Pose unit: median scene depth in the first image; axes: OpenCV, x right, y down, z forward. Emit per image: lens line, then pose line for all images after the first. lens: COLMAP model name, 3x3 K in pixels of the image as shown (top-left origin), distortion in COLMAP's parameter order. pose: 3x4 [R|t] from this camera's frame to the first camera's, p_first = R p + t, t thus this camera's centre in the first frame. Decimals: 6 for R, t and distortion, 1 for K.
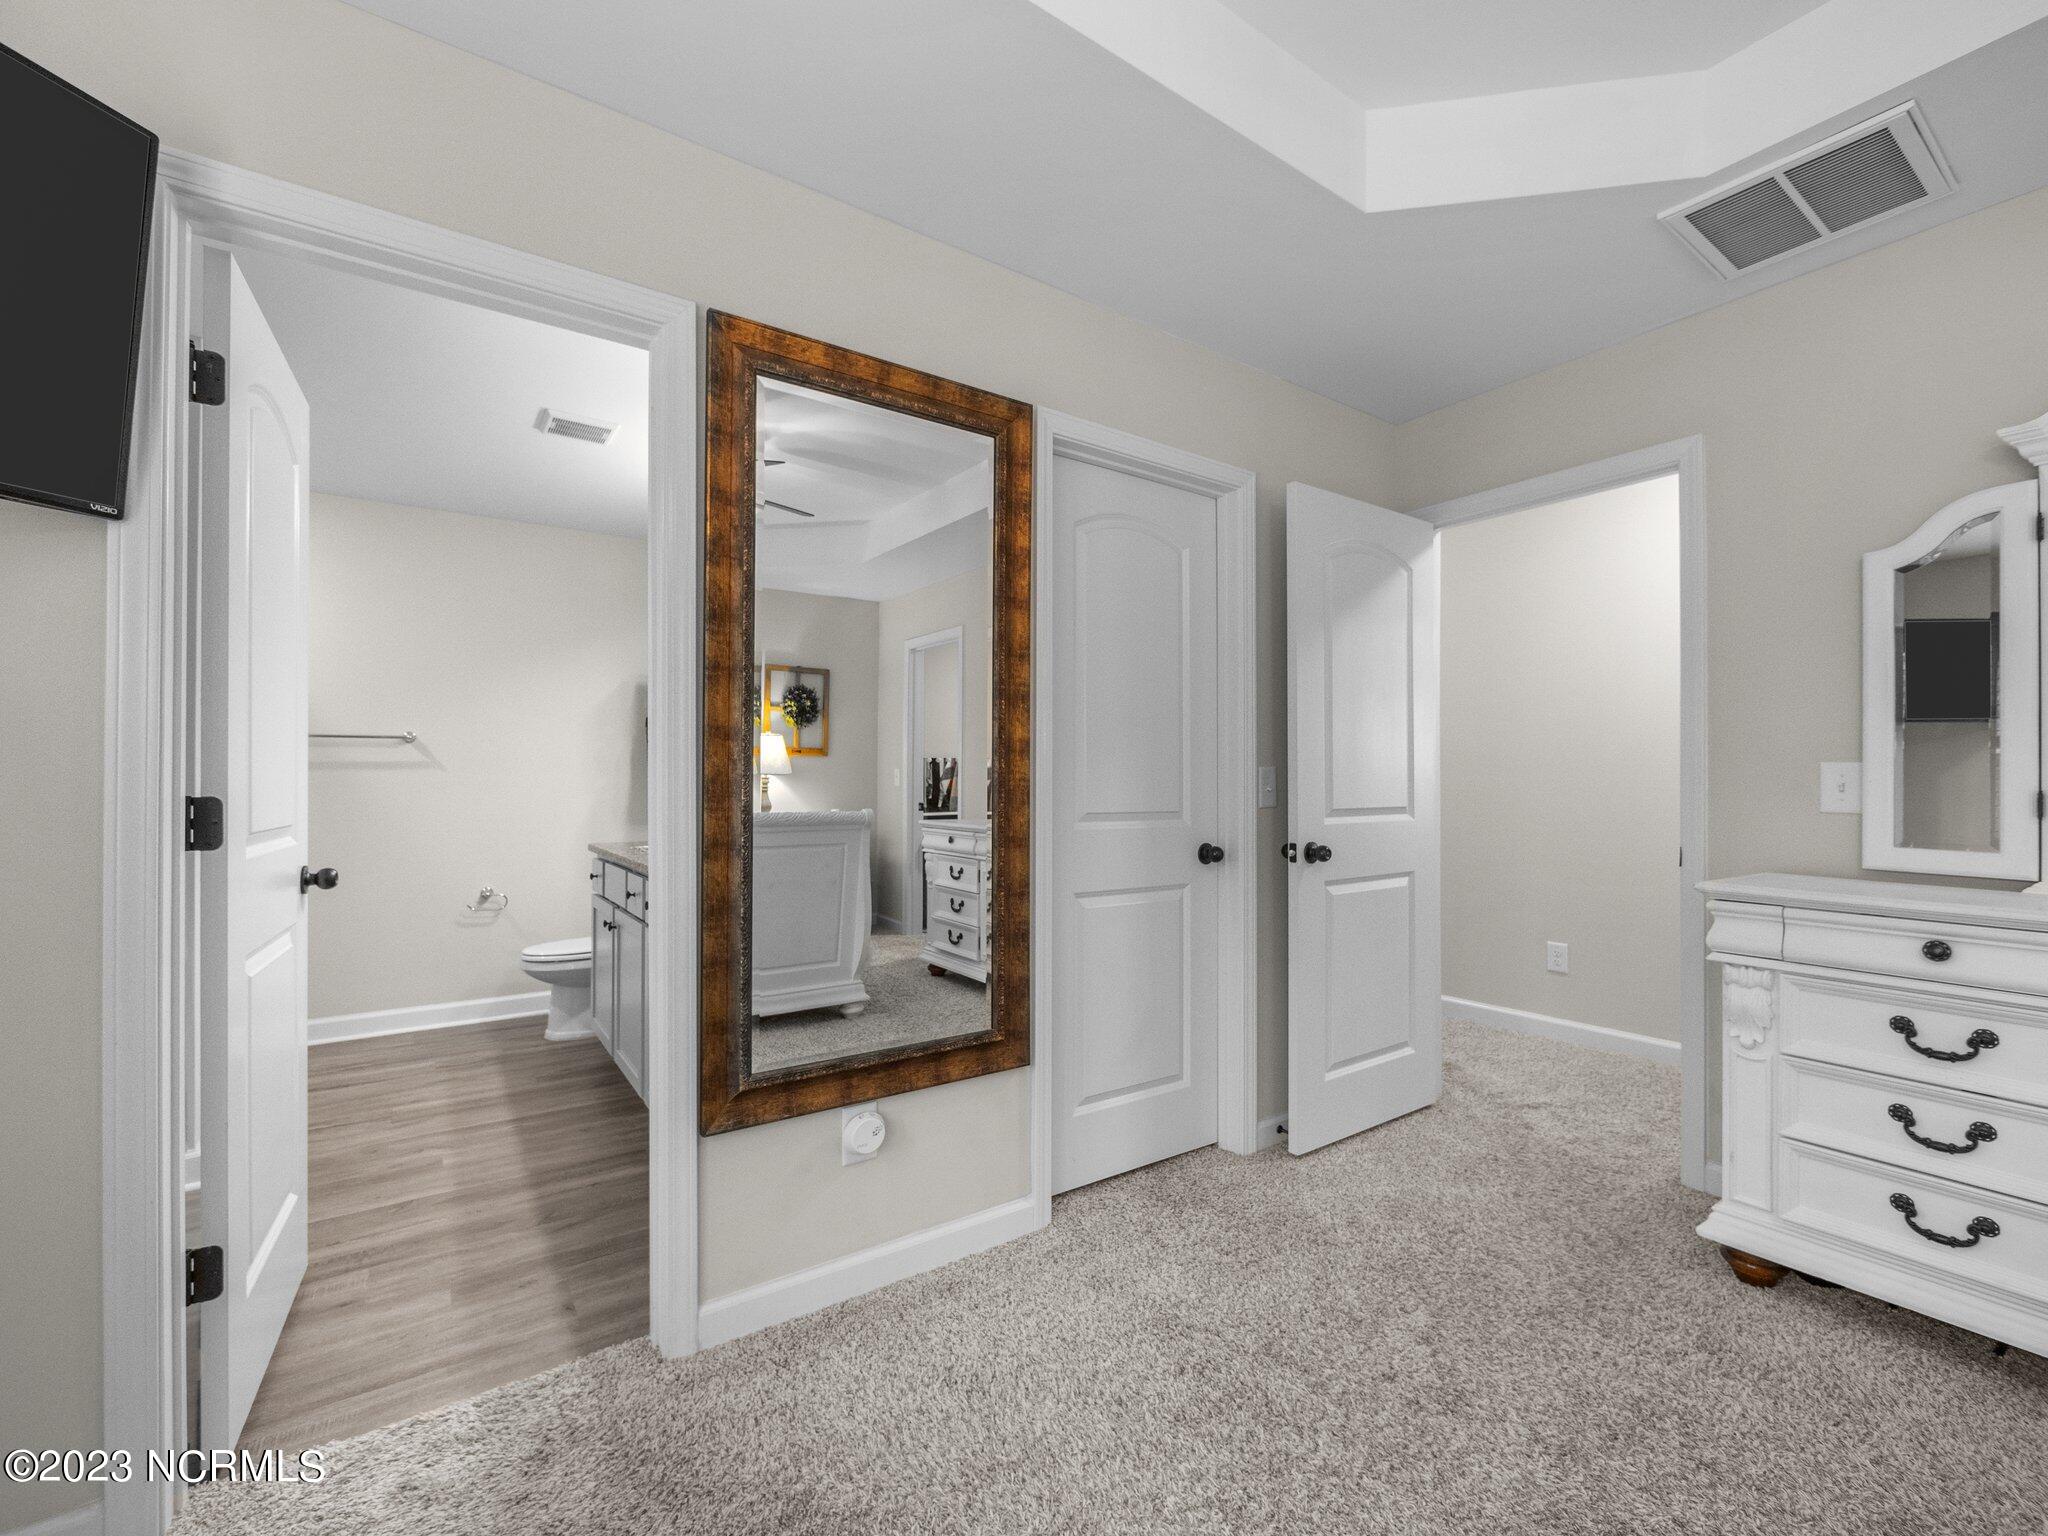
lens RADIAL K [[865.5, 0, 1033.7], [0, 865.5, 769.8], [0, 0, 1]] dist [0.000070, -0.001180]
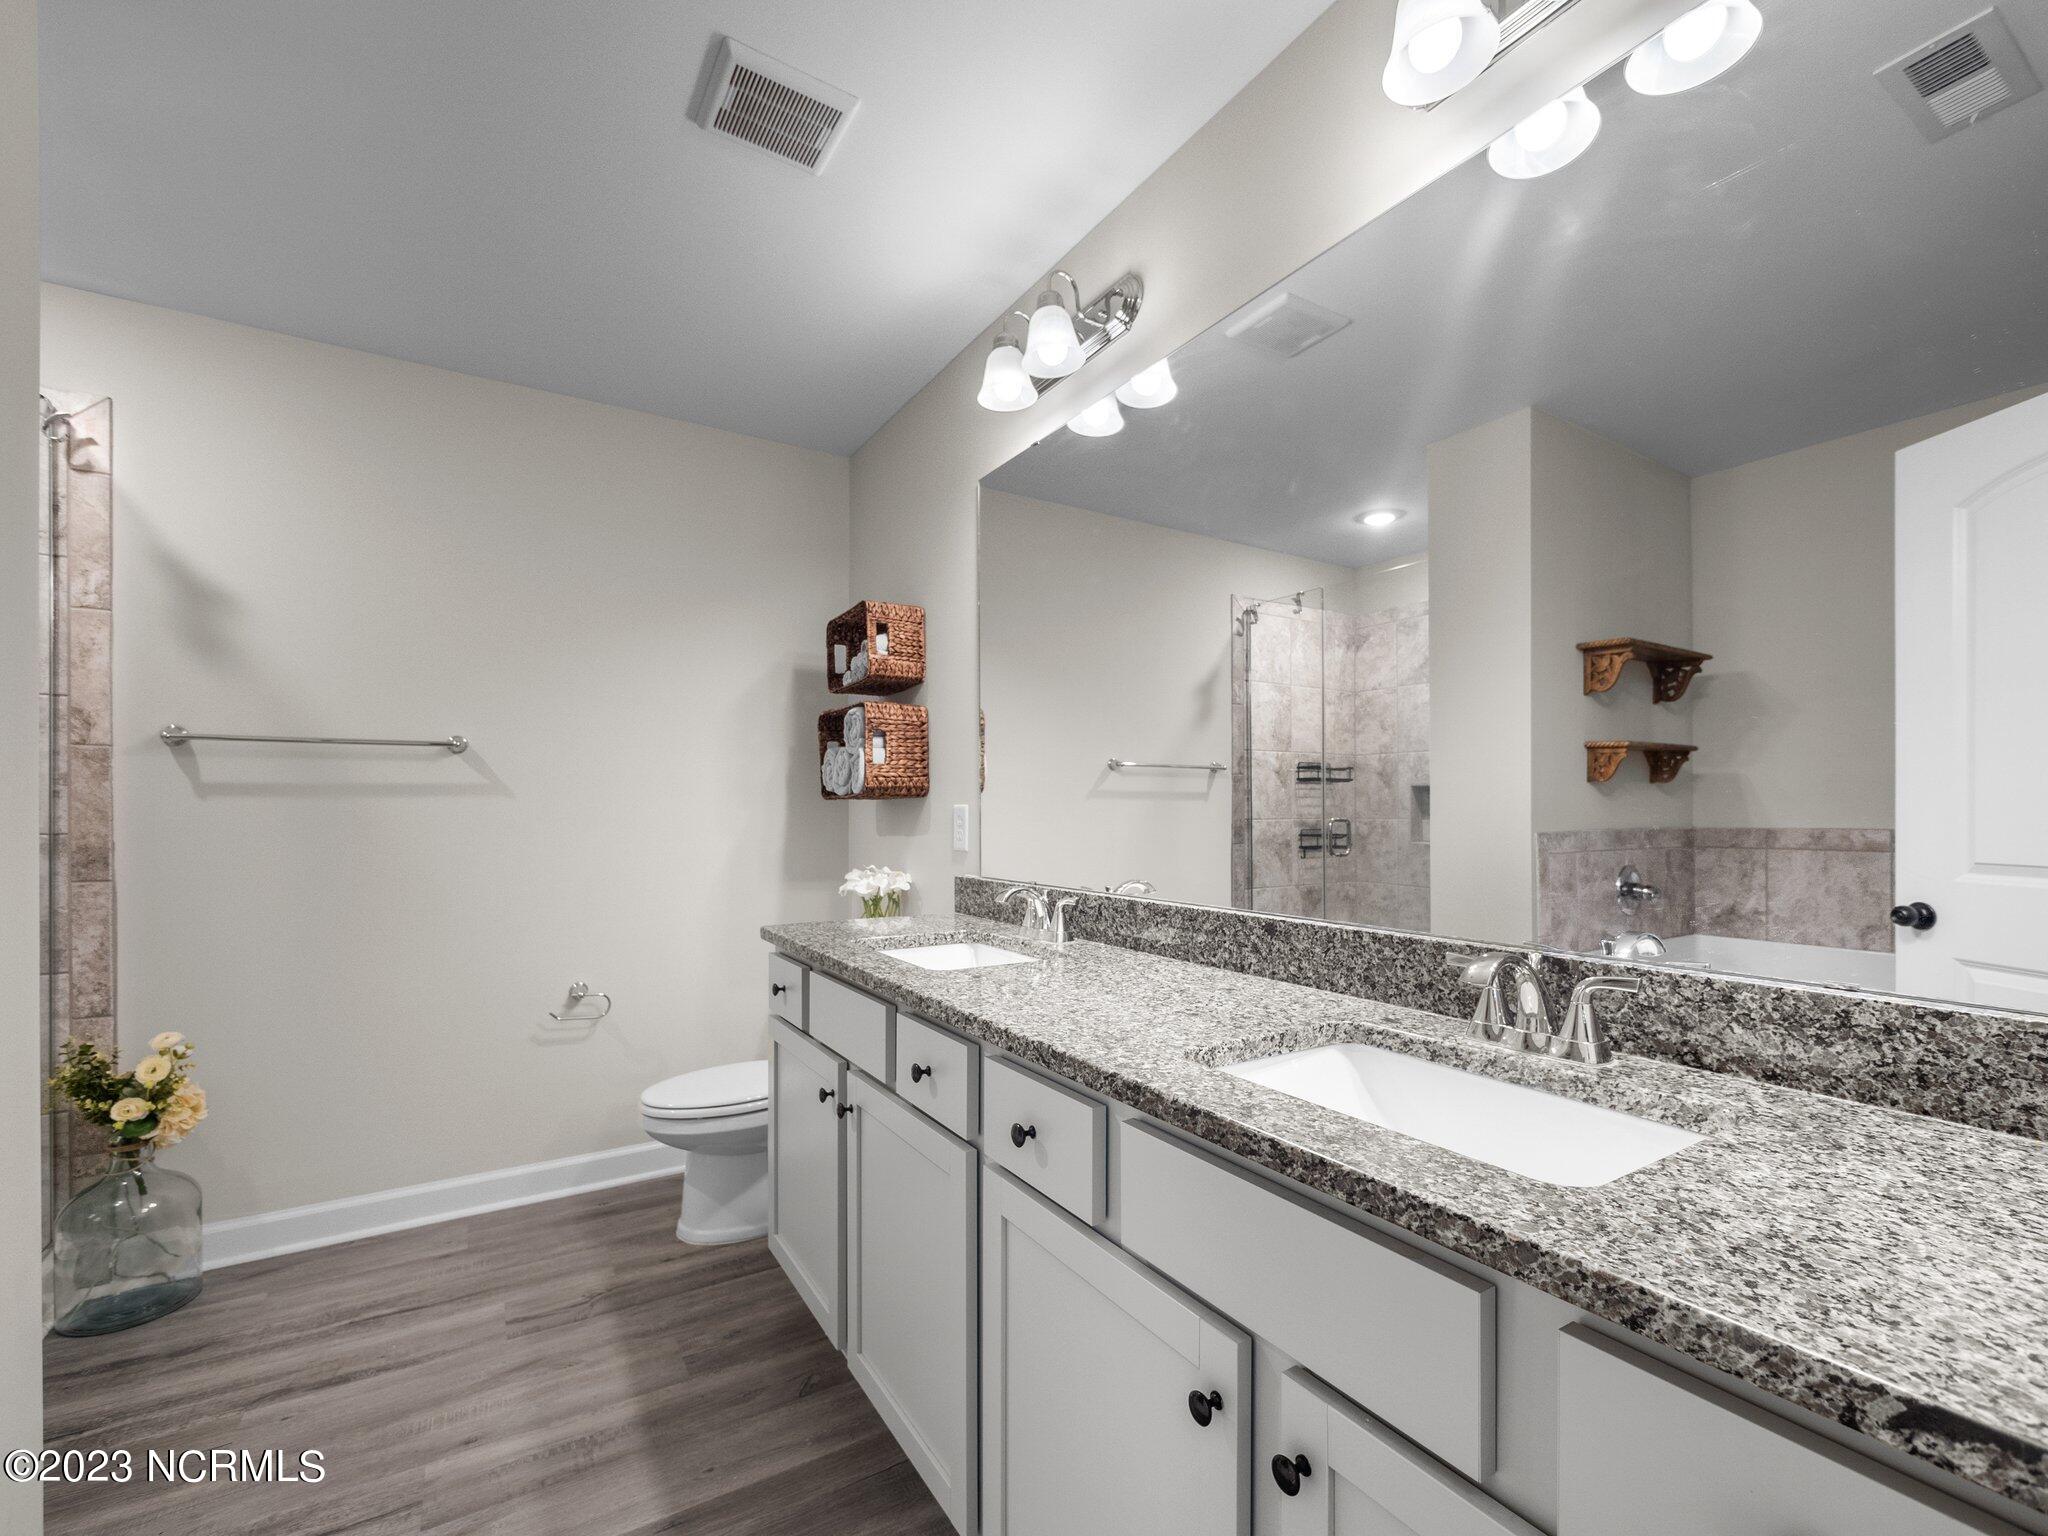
lens RADIAL K [[865.5, 0, 1052.0], [0, 865.5, 832.0], [0, 0, 1]] dist [0.000070, -0.001180]
pose [[0.999428, 0.011840, -0.031685, -0.309472], [-0.010876, 0.999478, 0.030416, 0.002682], [0.032028, -0.030054, 0.999035, 0.441728]]
